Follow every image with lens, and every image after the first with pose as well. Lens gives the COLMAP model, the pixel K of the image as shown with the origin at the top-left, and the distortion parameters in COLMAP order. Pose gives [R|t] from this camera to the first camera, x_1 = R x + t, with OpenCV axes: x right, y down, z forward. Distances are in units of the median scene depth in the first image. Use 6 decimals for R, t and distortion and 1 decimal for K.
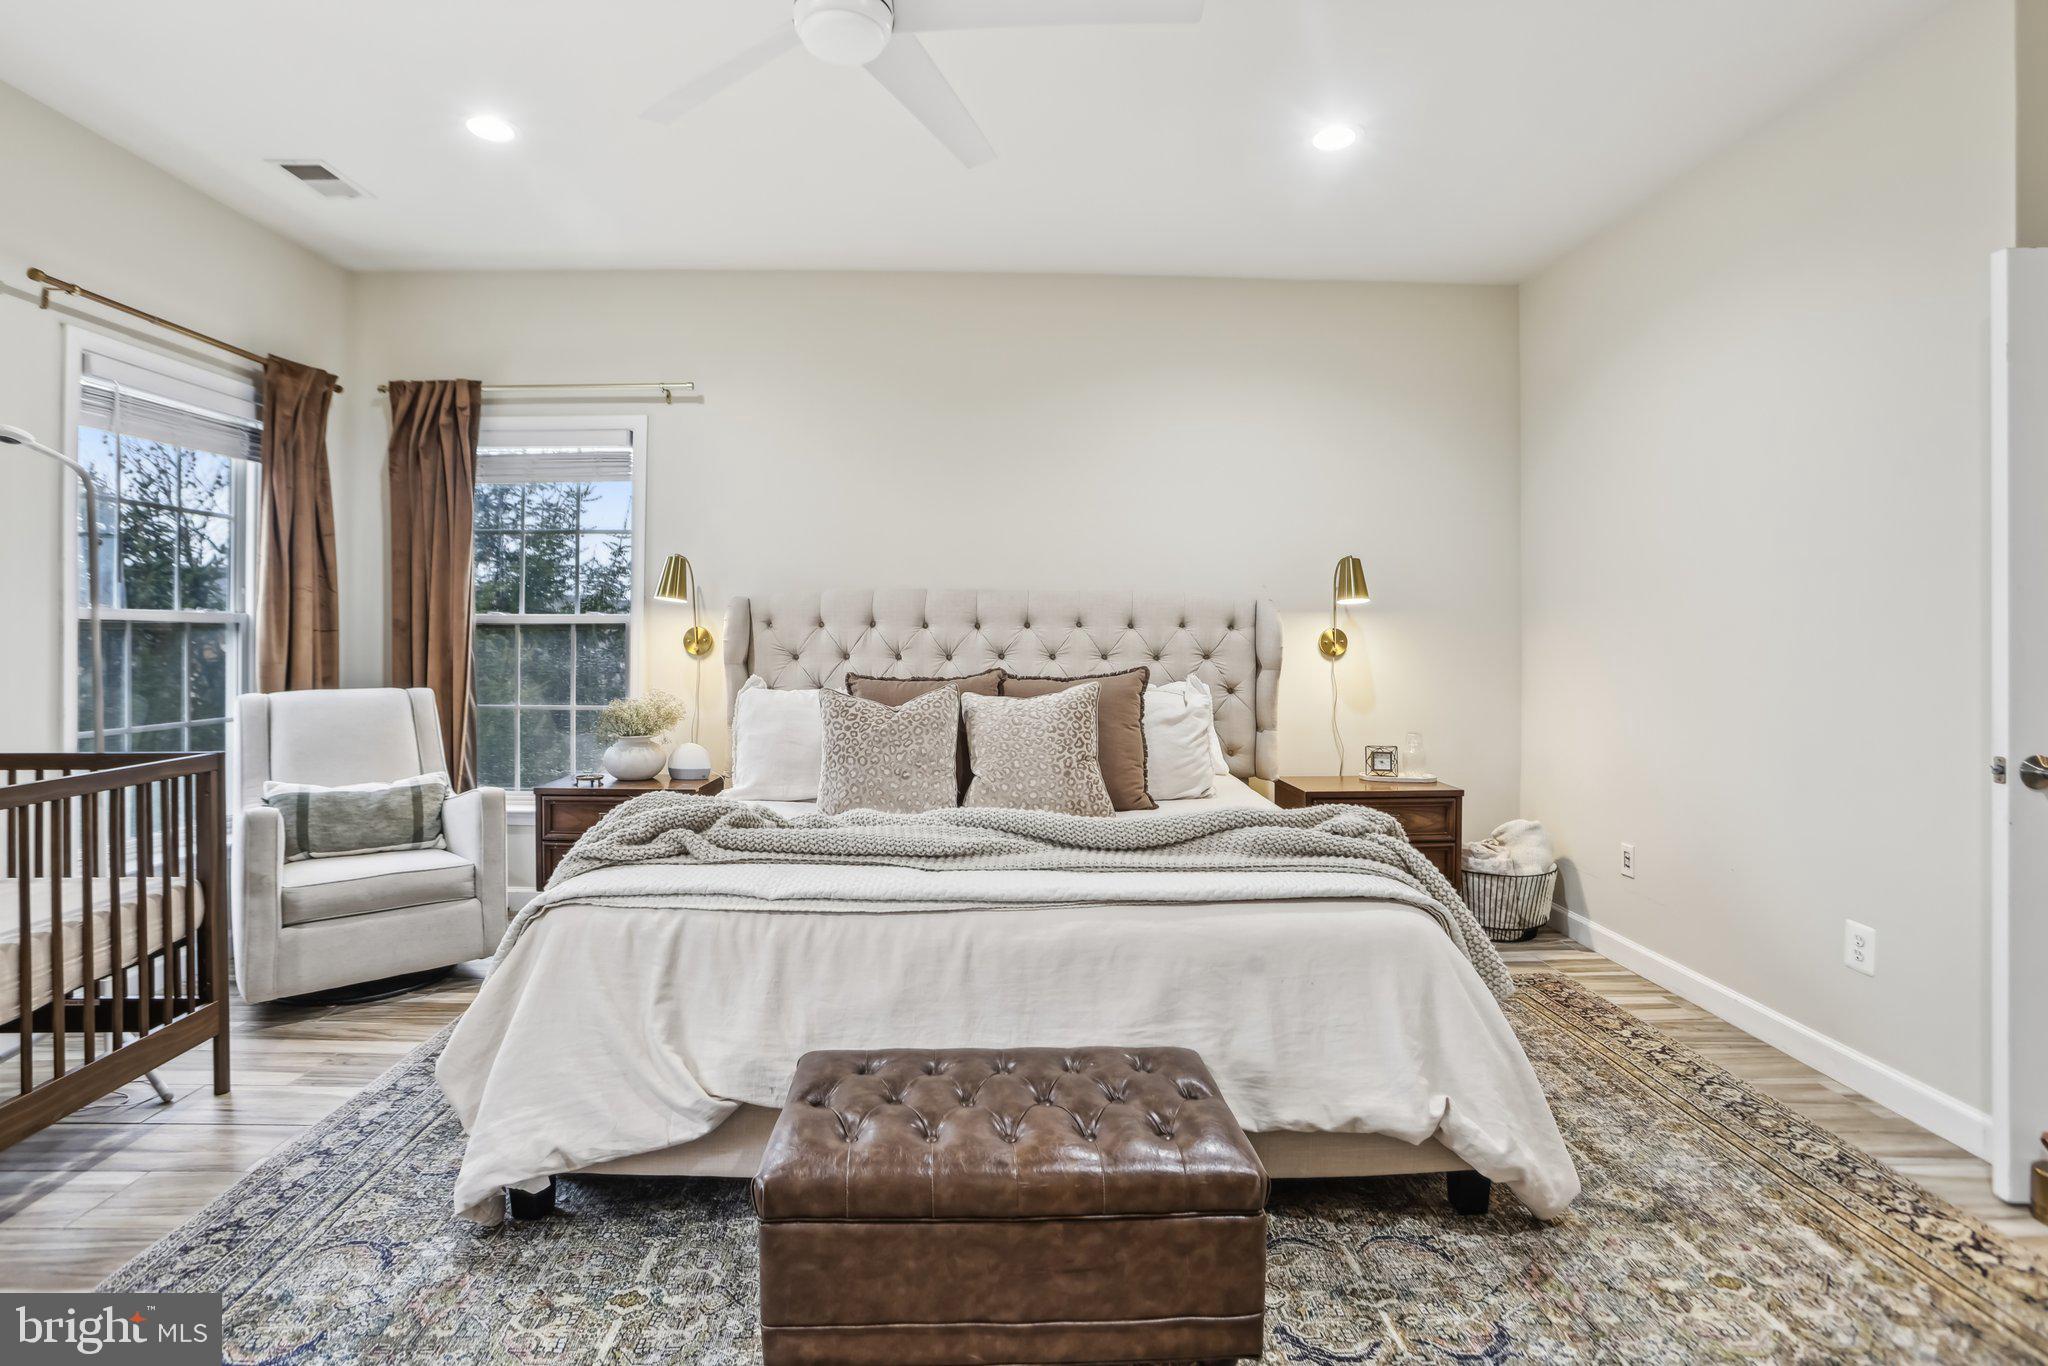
lens RADIAL K [[992.5, 0, 1005.5], [0, 992.5, 627.4], [0, 0, 1]] dist [-0.061235, 0.022354]
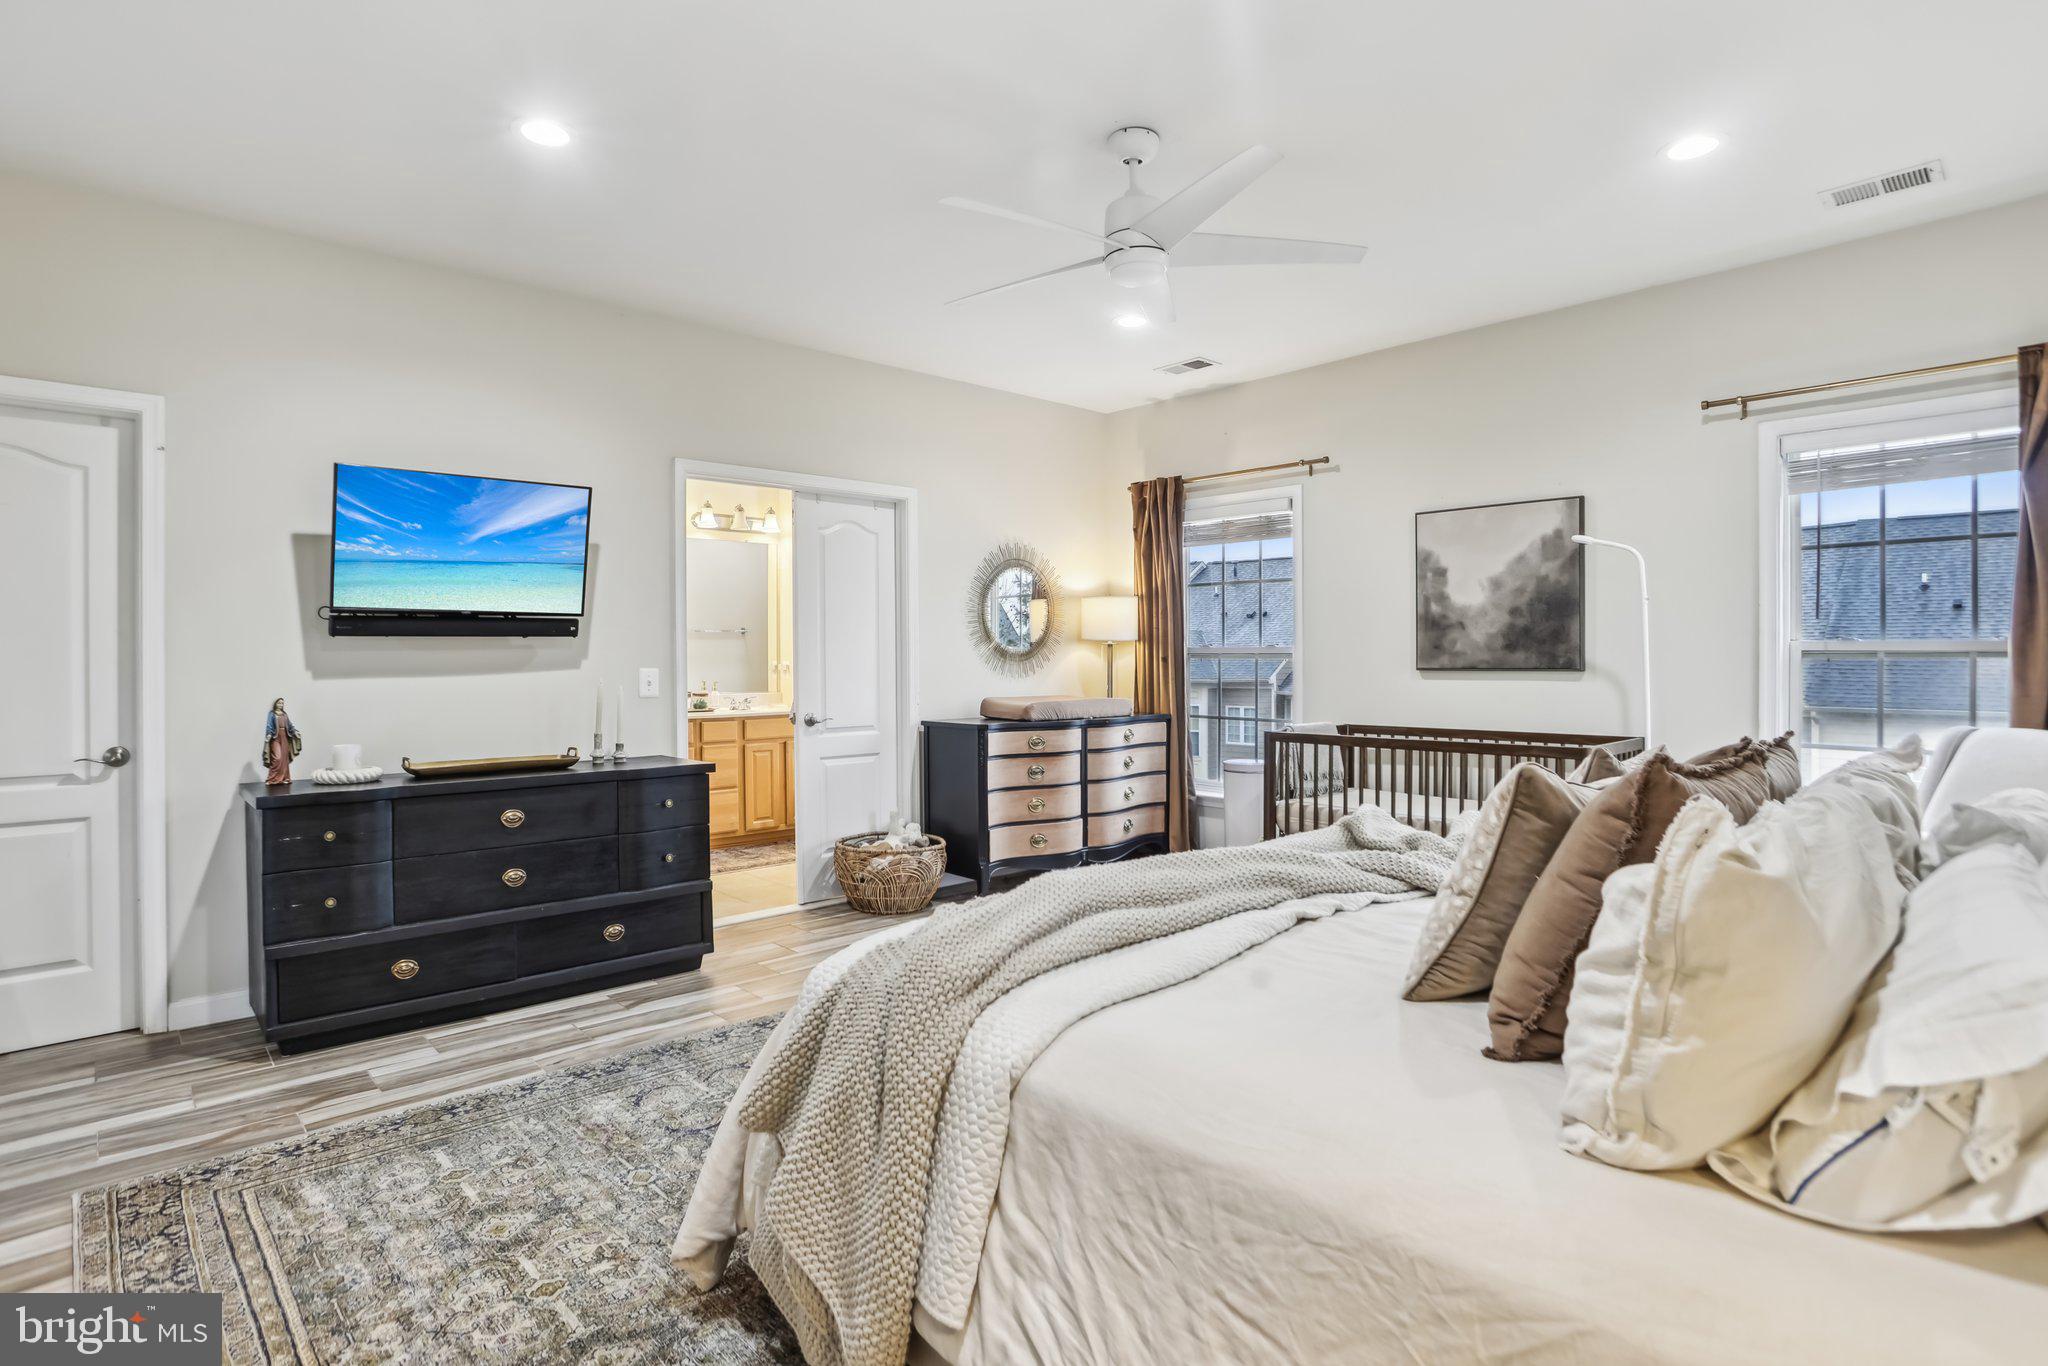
lens RADIAL K [[1034.7, 0, 983.9], [0, 1034.7, 655.6], [0, 0, 1]] dist [-0.070995, 0.035477]
pose [[-0.759164, -0.003052, -0.650892, 0.683189], [0.003837, 0.999951, -0.009164, 0.004276], [0.650888, -0.009454, -0.759115, 1.320478]]
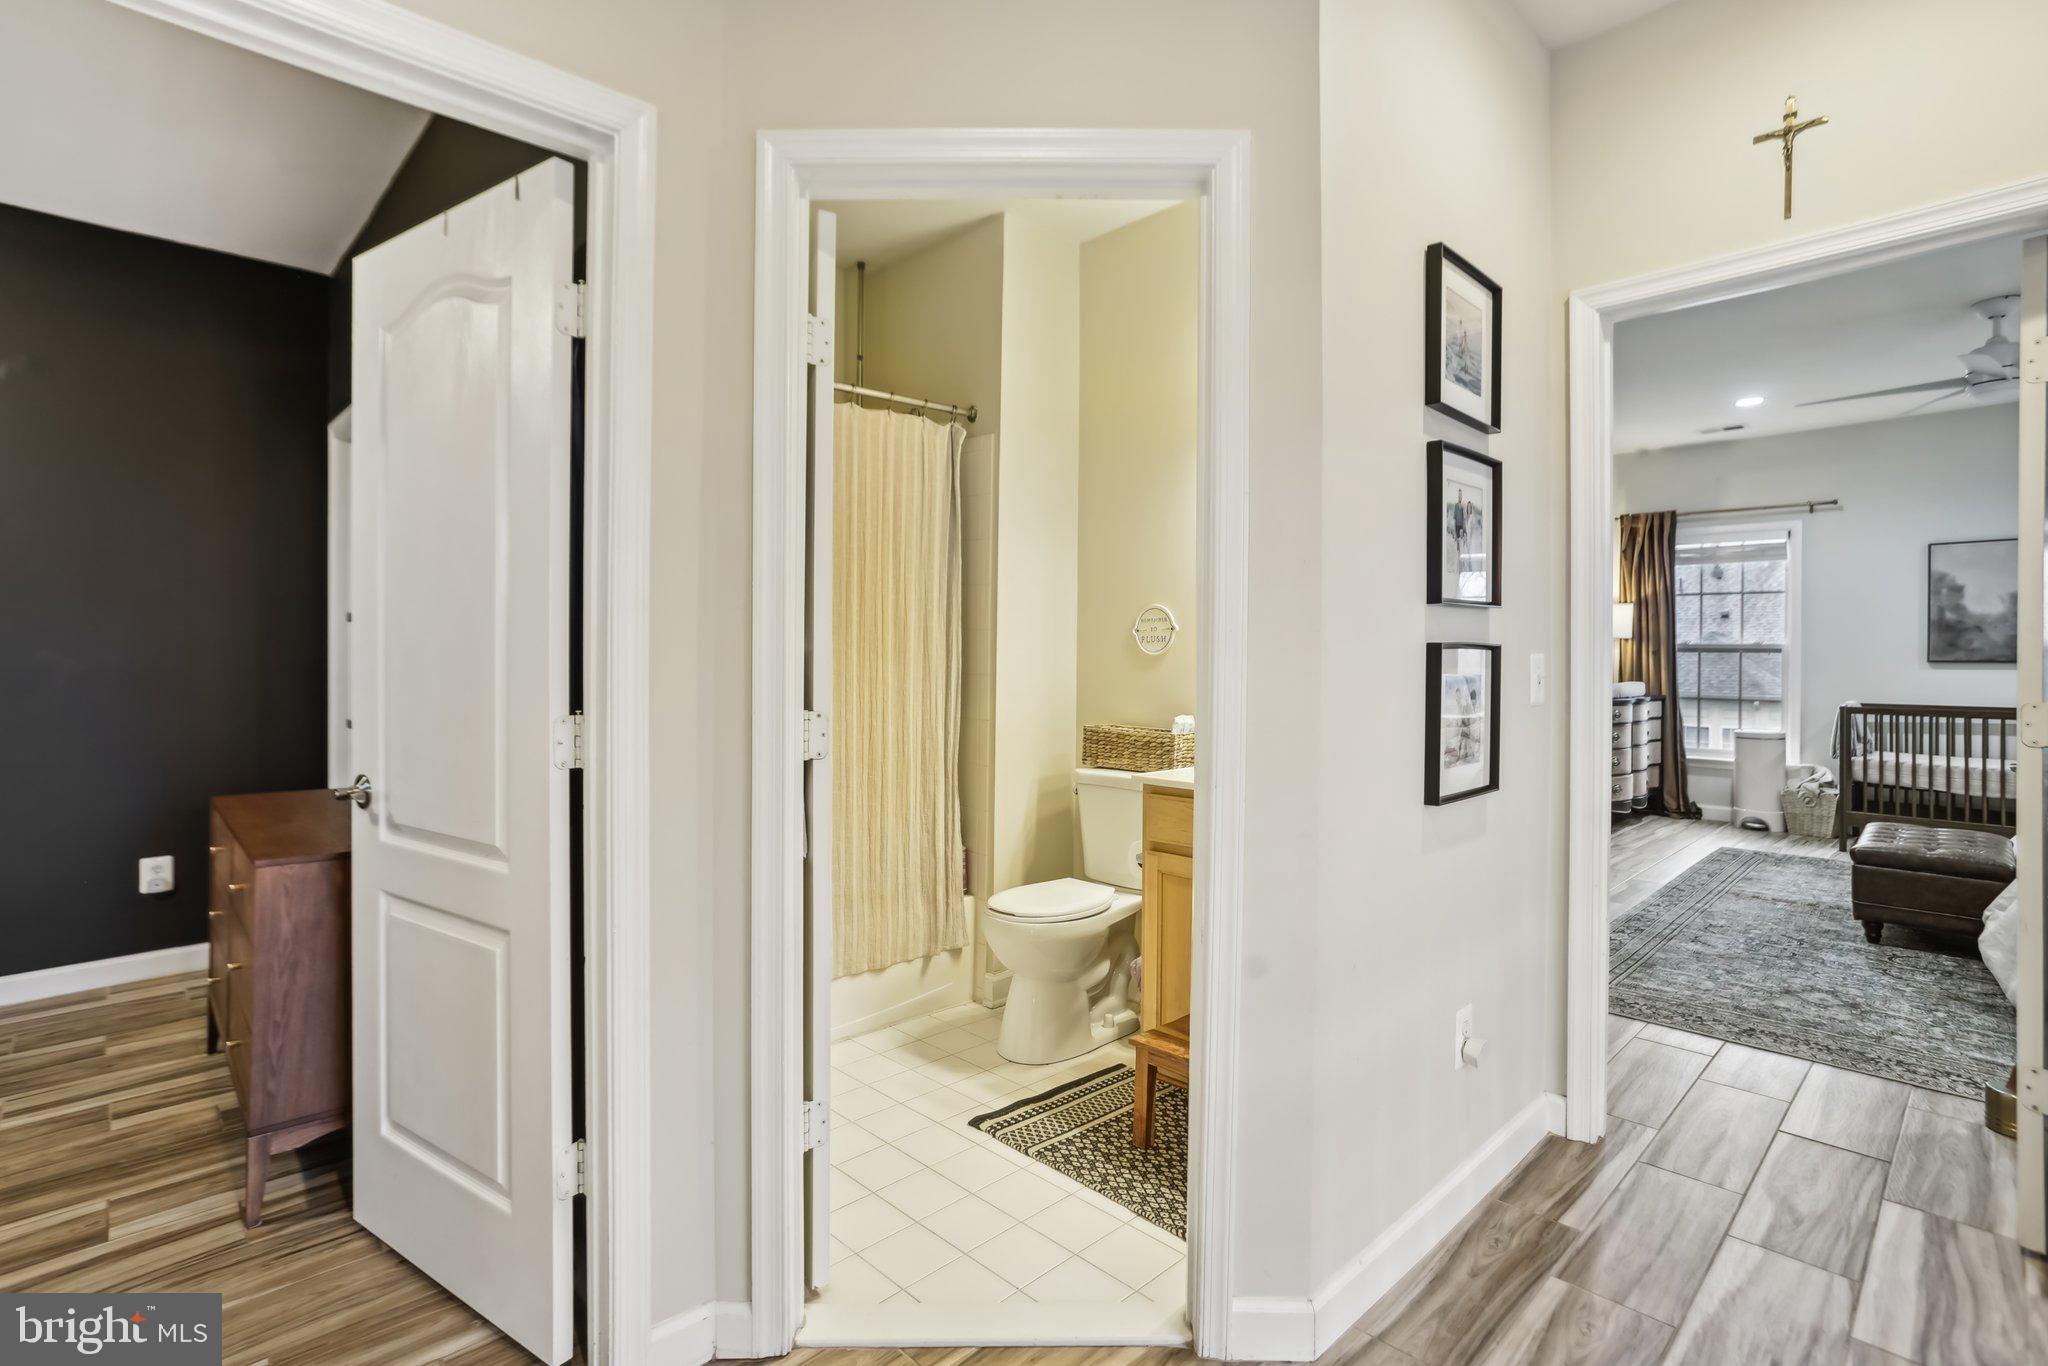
lens RADIAL K [[981.4, 0, 978.6], [0, 981.4, 664.7], [0, 0, 1]] dist [-0.051855, 0.025792]
pose [[-0.751736, 0.001665, -0.659462, 1.994468], [-0.003039, 0.999977, 0.005989, 0.014710], [0.659457, 0.006506, -0.751714, 0.708351]]
